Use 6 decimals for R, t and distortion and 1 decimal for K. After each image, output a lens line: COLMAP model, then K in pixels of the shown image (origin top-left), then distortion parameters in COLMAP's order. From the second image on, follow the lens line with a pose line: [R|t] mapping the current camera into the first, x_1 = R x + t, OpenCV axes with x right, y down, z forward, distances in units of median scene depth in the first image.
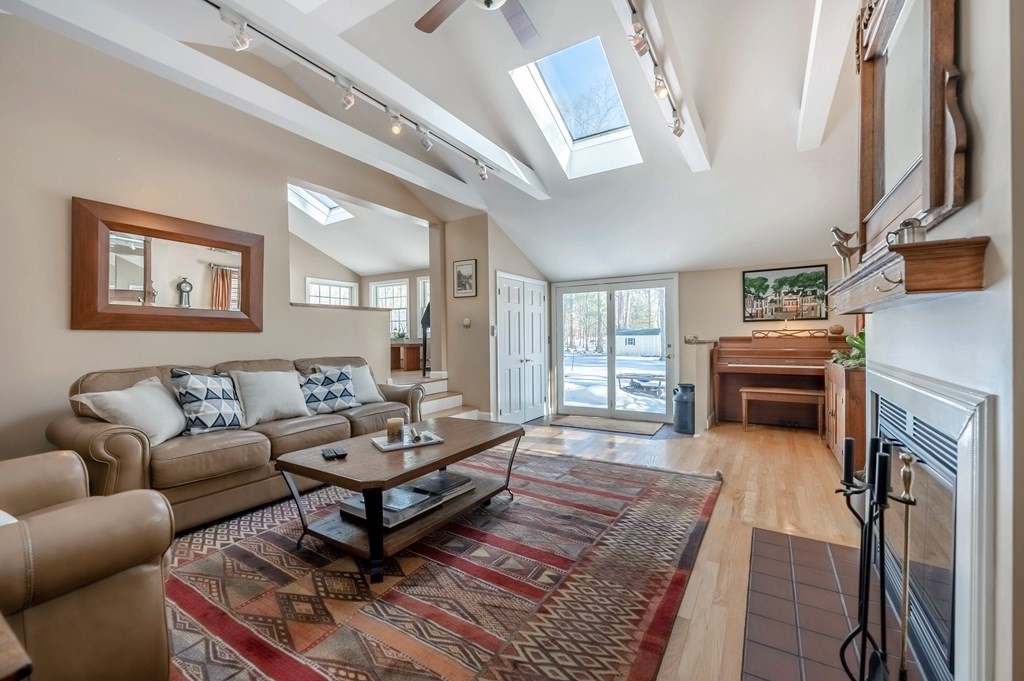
lens RADIAL K [[417.5, 0, 517.8], [0, 417.5, 341.3], [0, 0, 1]] dist [-0.003668, 0.000004]
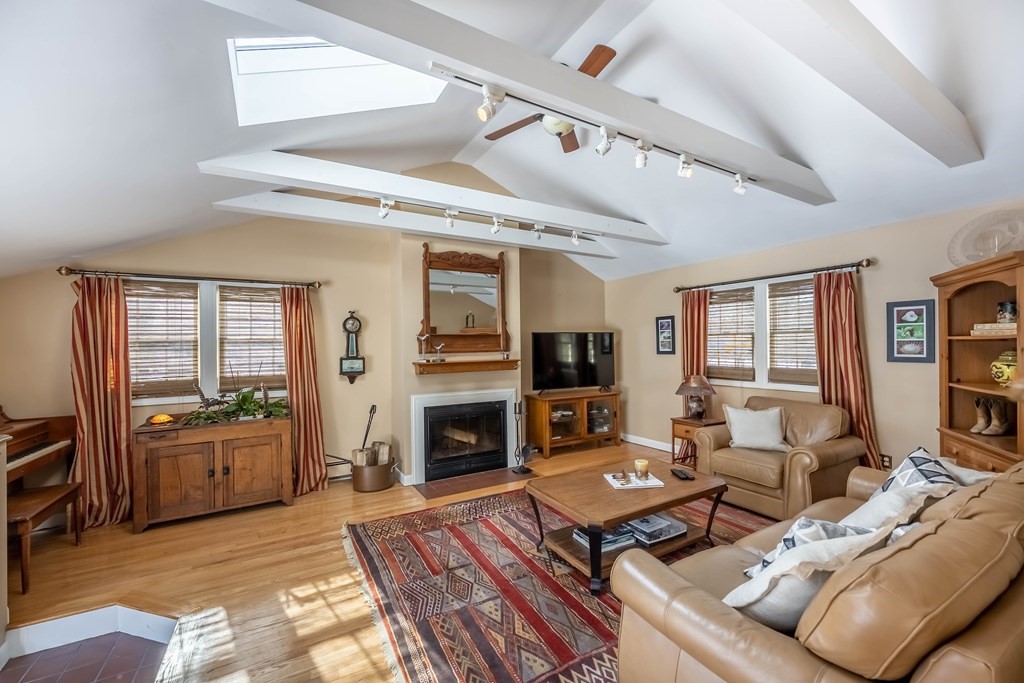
lens RADIAL K [[408.6, 0, 517.1], [0, 408.6, 347.5], [0, 0, 1]] dist [-0.002564, -0.000485]
pose [[-0.880420, 0.019311, 0.473802, -0.361073], [0.028580, 0.999515, 0.012371, -0.118087], [-0.473333, 0.024434, -0.880545, 1.482887]]
